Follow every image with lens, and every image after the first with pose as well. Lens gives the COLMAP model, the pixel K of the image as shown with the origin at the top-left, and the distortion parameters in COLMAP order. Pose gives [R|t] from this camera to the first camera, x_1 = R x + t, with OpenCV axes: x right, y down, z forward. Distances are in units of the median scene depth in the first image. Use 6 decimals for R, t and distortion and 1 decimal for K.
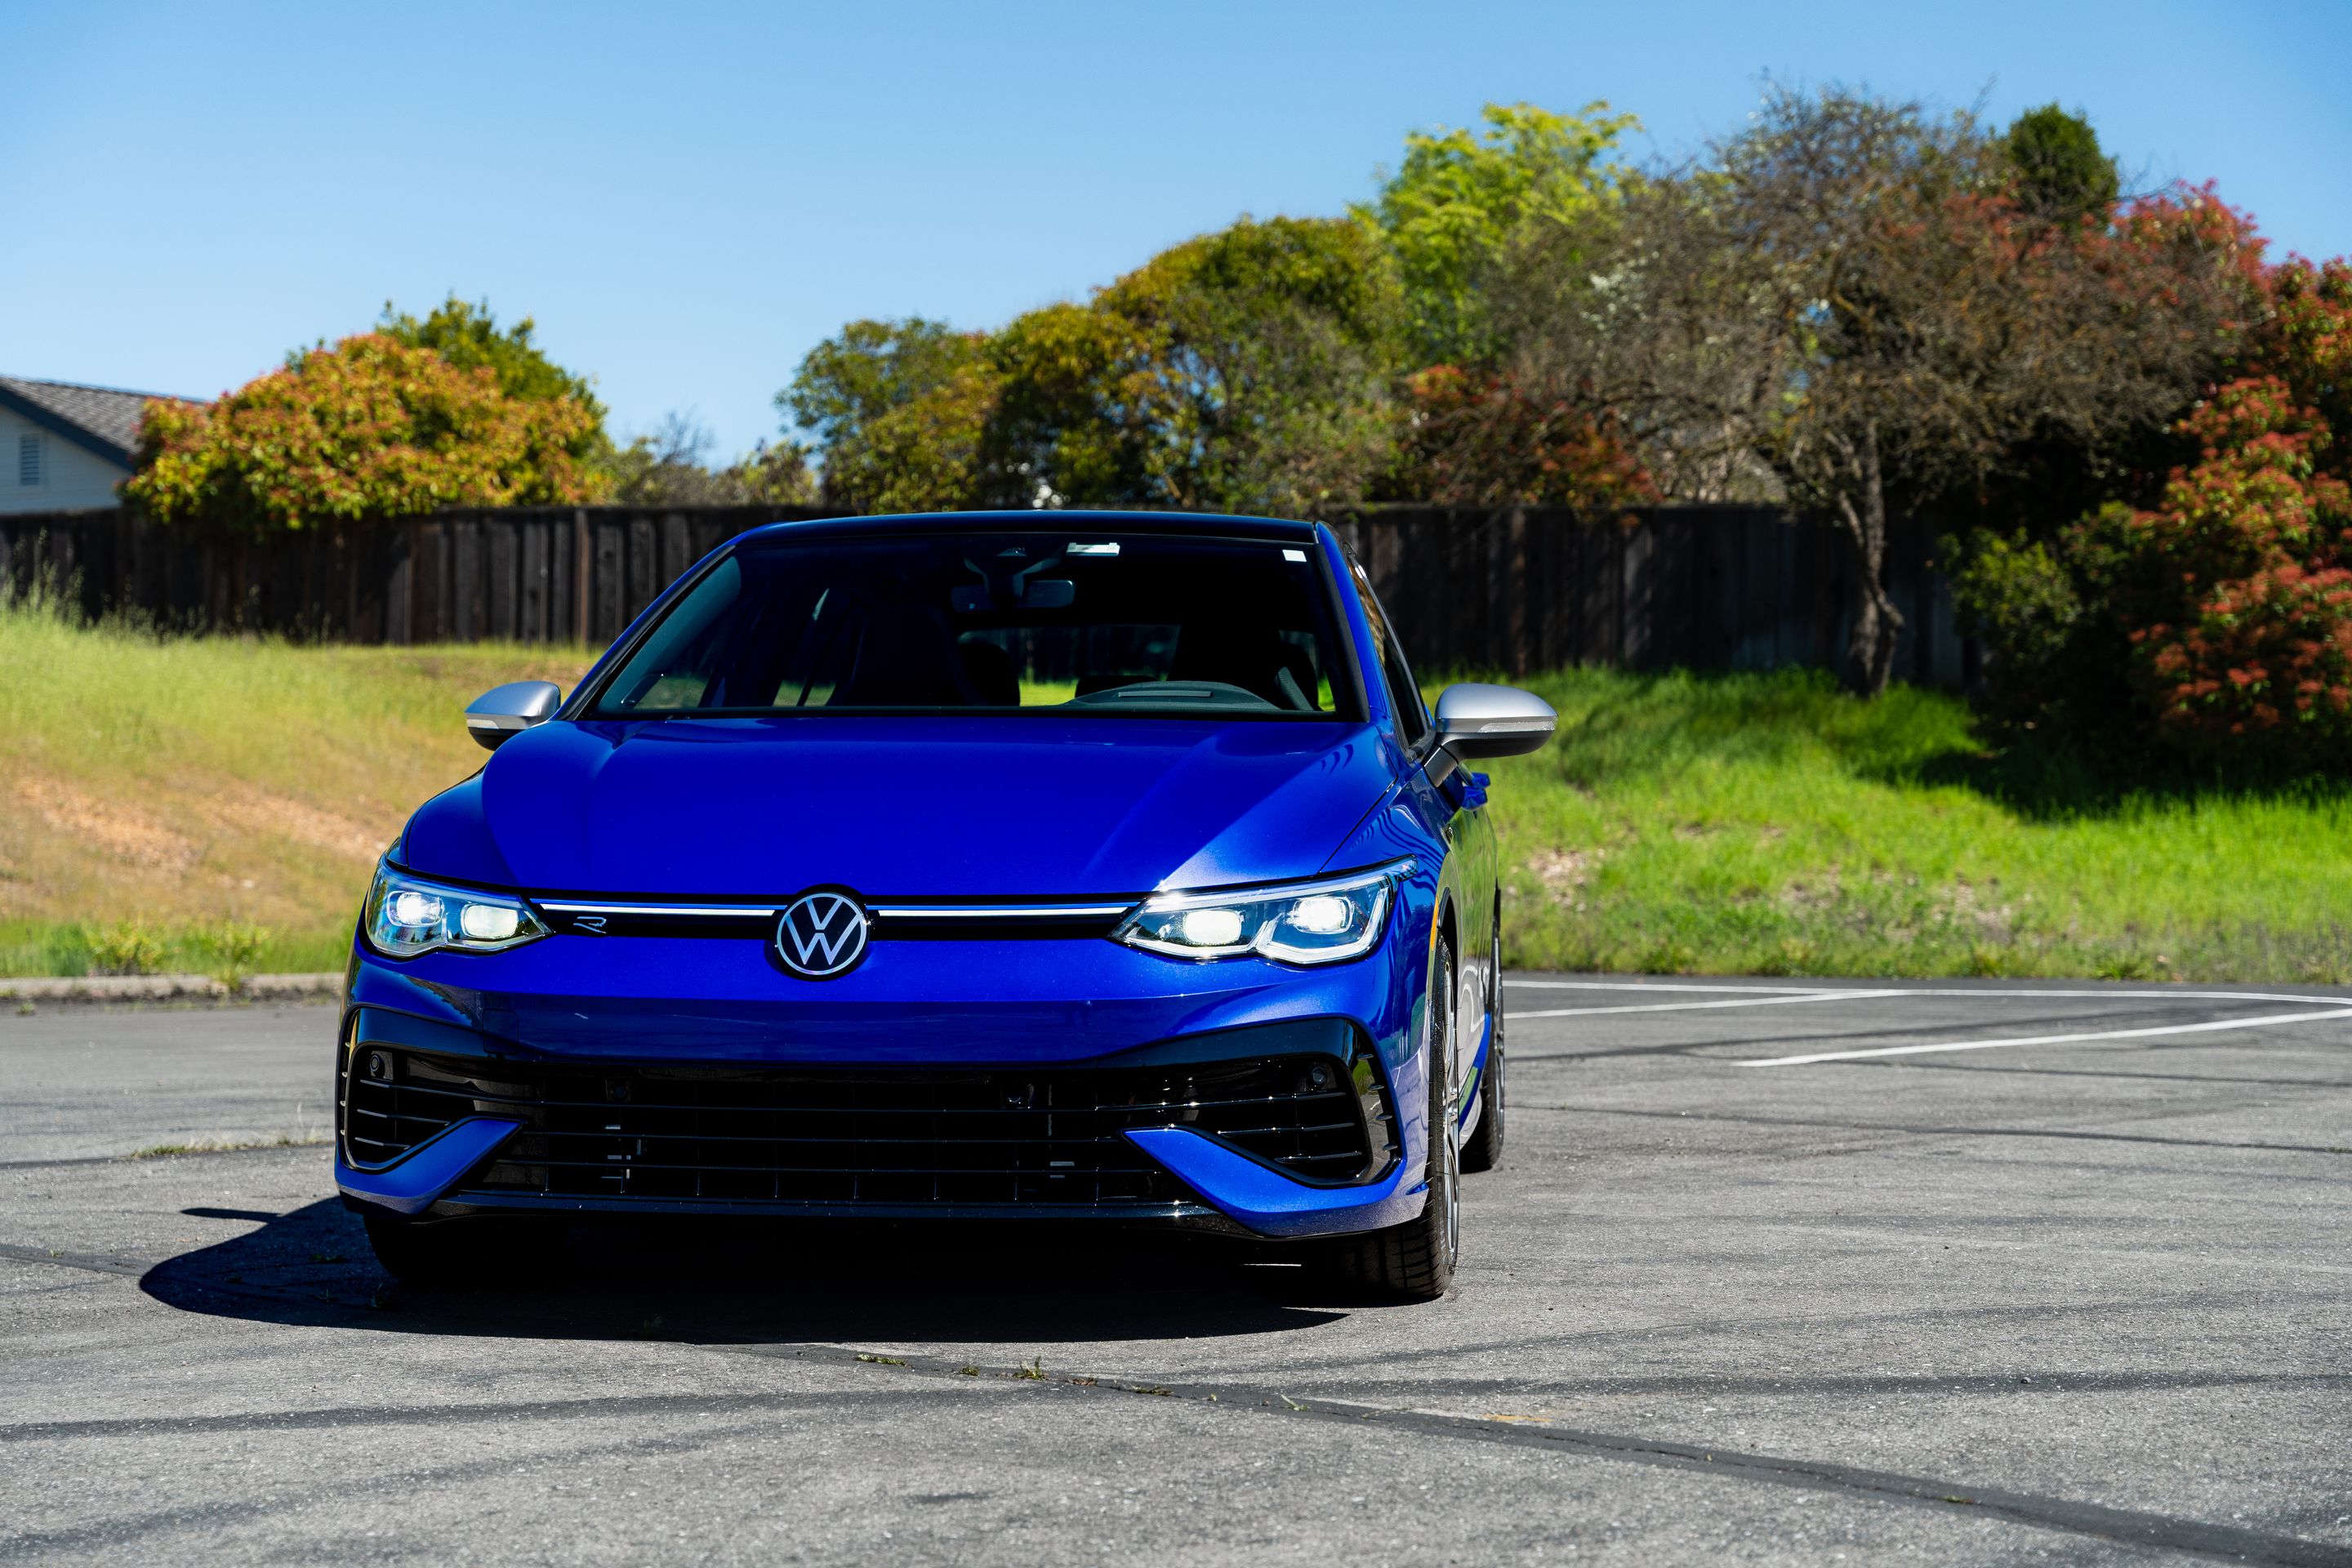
lens RADIAL K [[4078.5, 0, 1147.3], [0, 4078.5, 811.1], [0, 0, 1]] dist [0.082590, -0.022338]
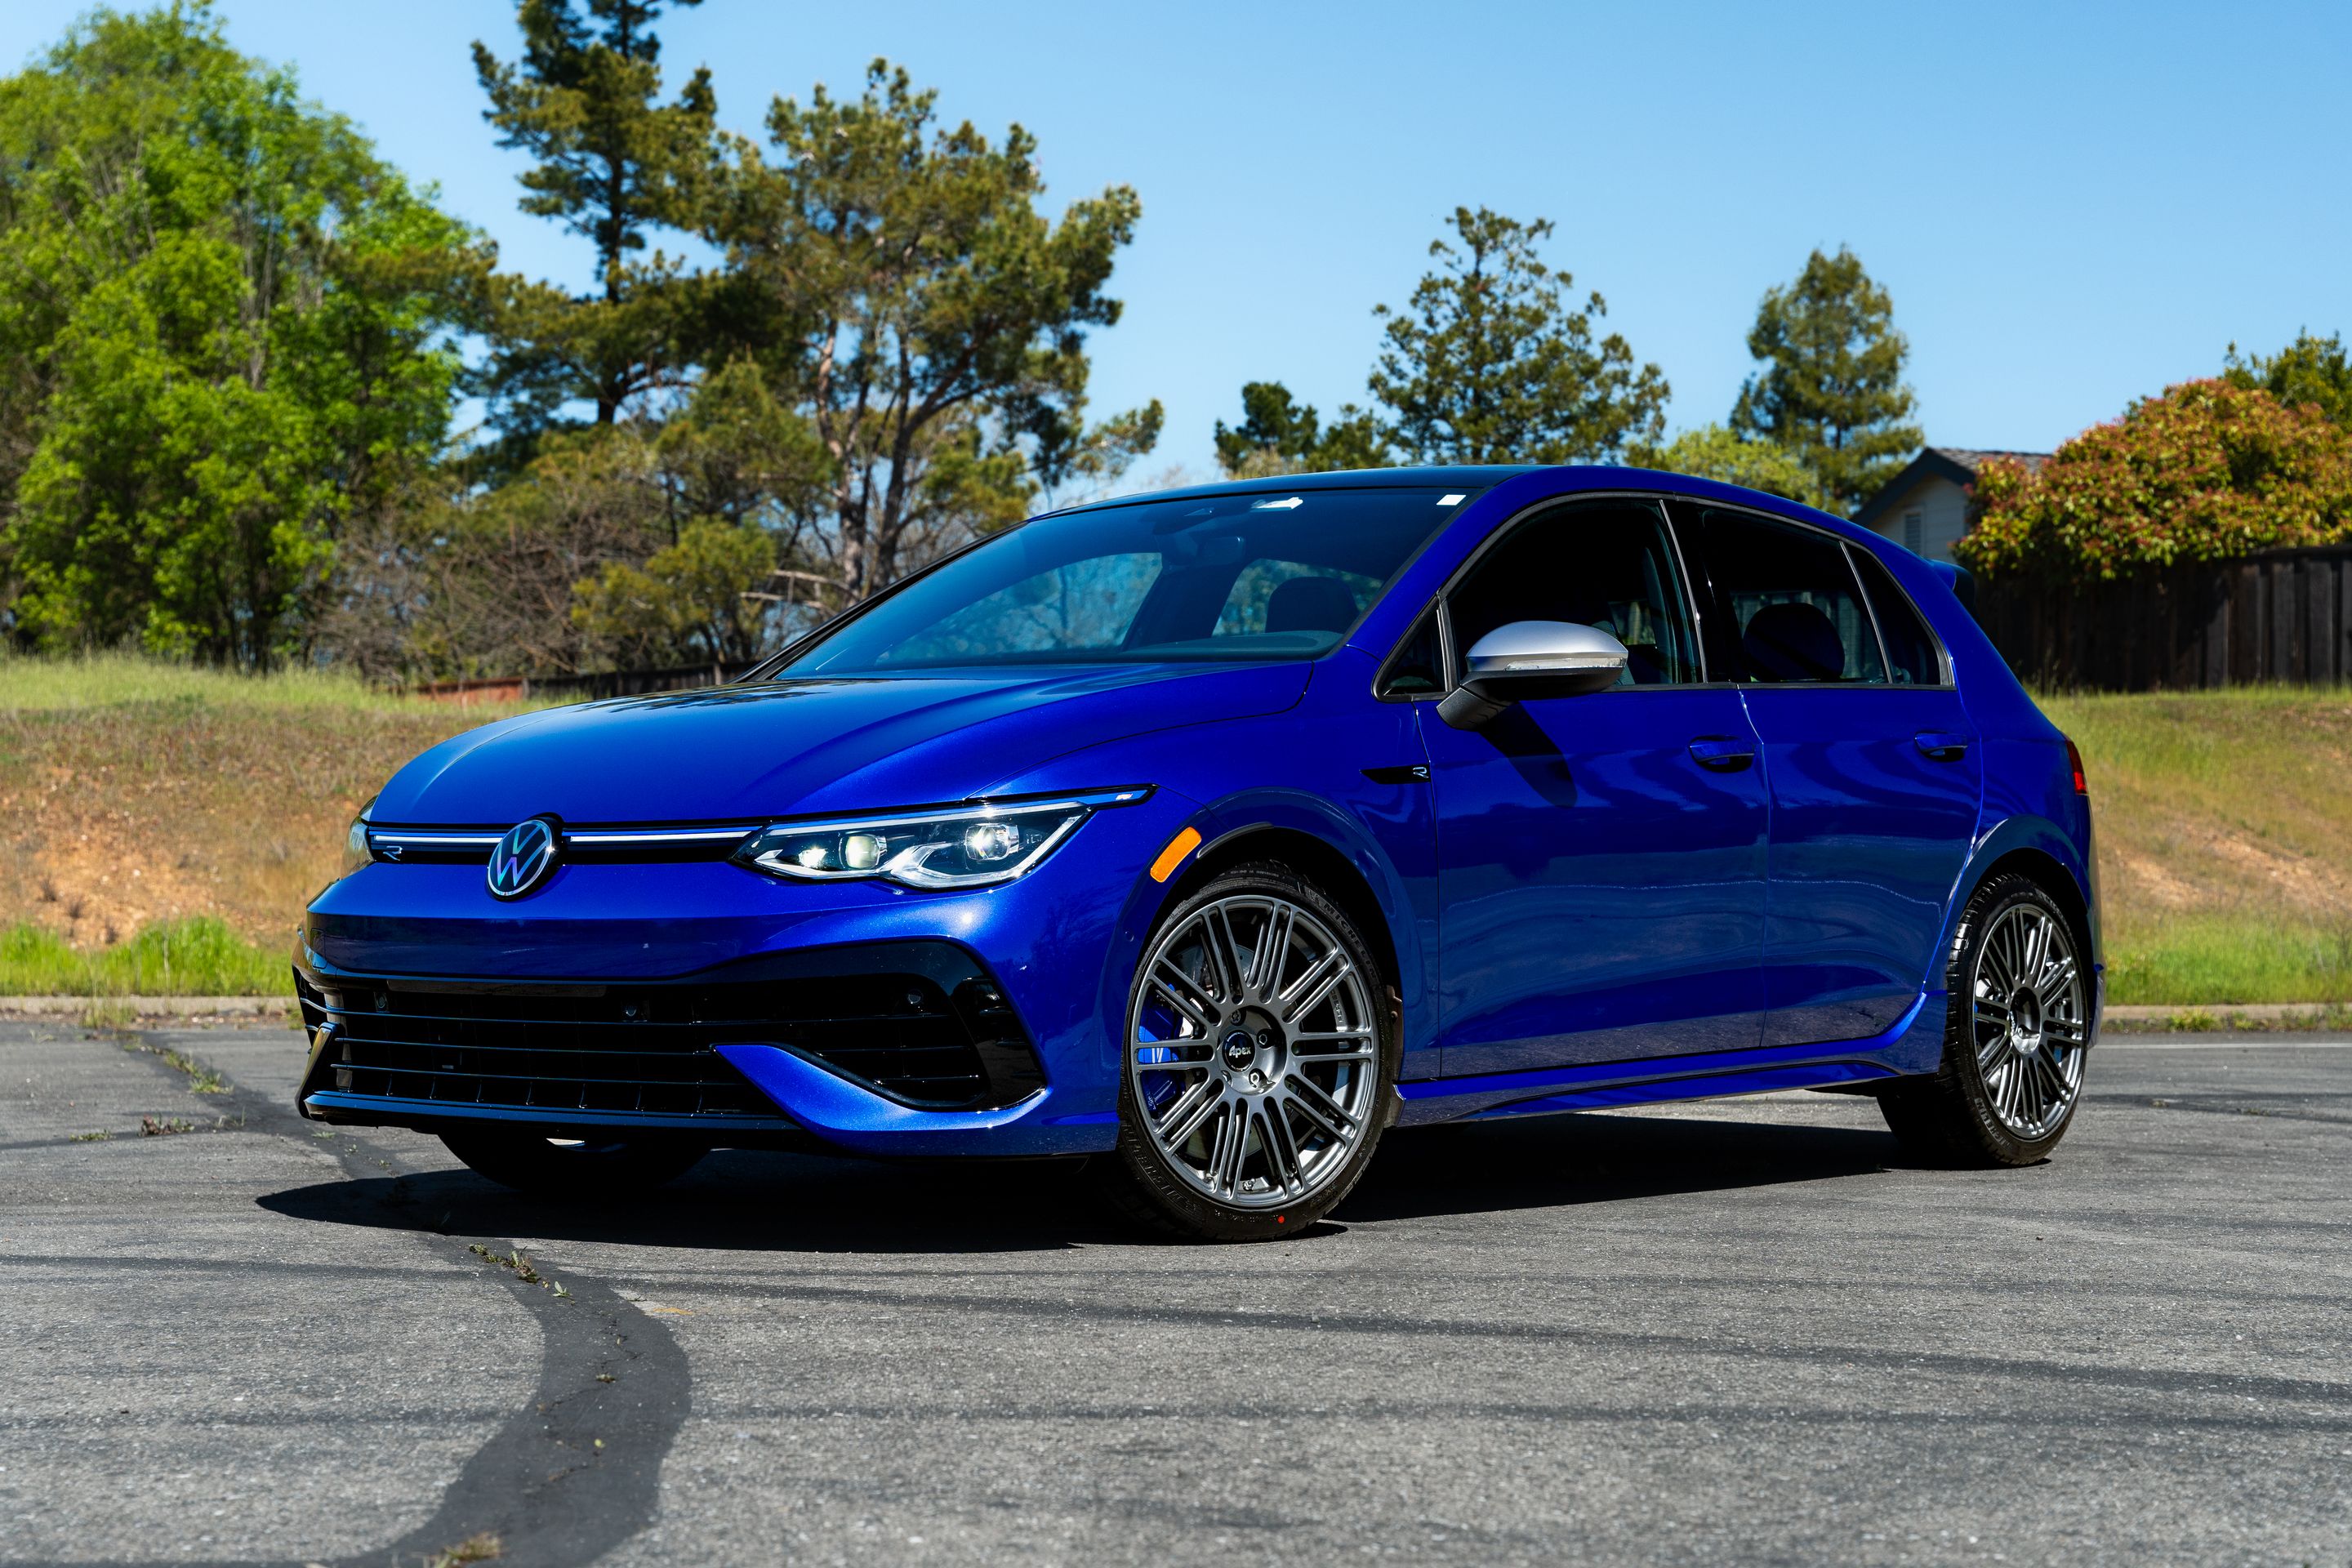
lens RADIAL K [[4078.5, 0, 1147.3], [0, 4078.5, 811.1], [0, 0, 1]] dist [0.082590, -0.022338]
pose [[0.845538, -0.013226, -0.533751, 0.127193], [0.002112, 0.999768, -0.021427, 0.008291], [0.533910, 0.016990, 0.845370, 0.036761]]
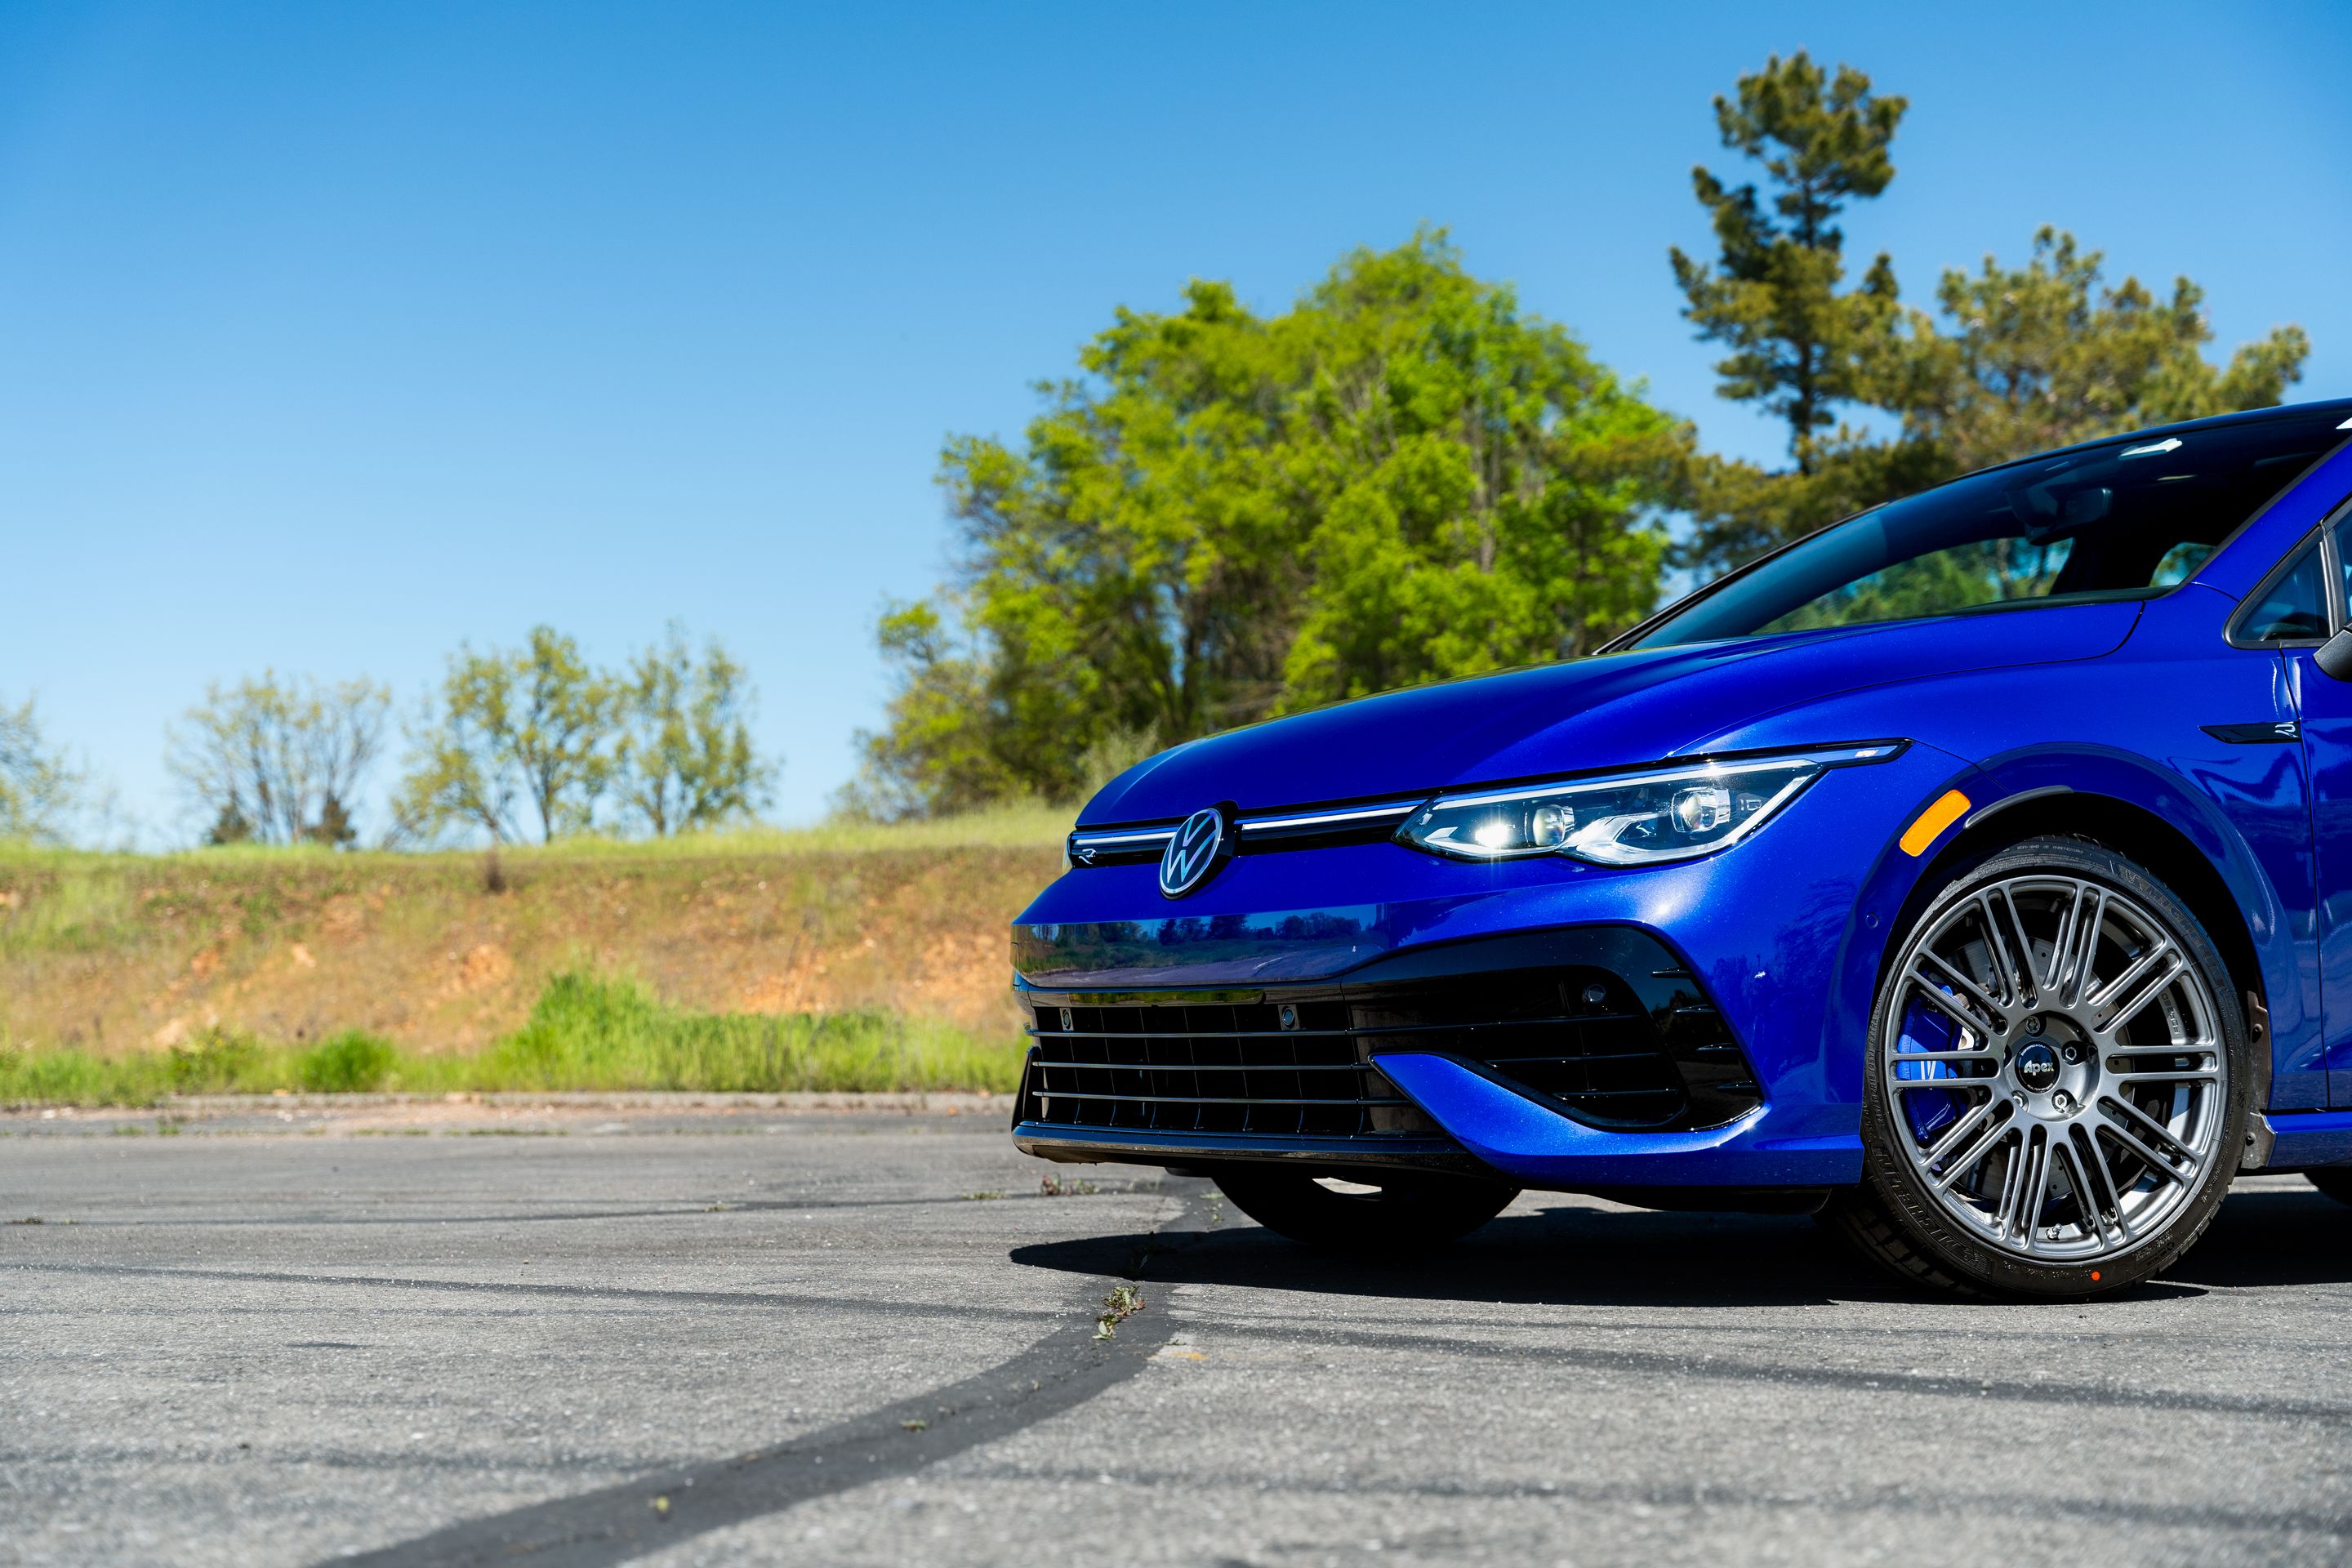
lens RADIAL K [[3652.1, 0, 1183.5], [0, 3652.1, 782.3], [0, 0, 1]] dist [0.045294, 0.114575]
pose [[0.635875, -0.063996, -0.769134, 0.114721], [0.011243, 0.997219, -0.073679, 0.015397], [0.771710, 0.038203, 0.634826, 0.093306]]
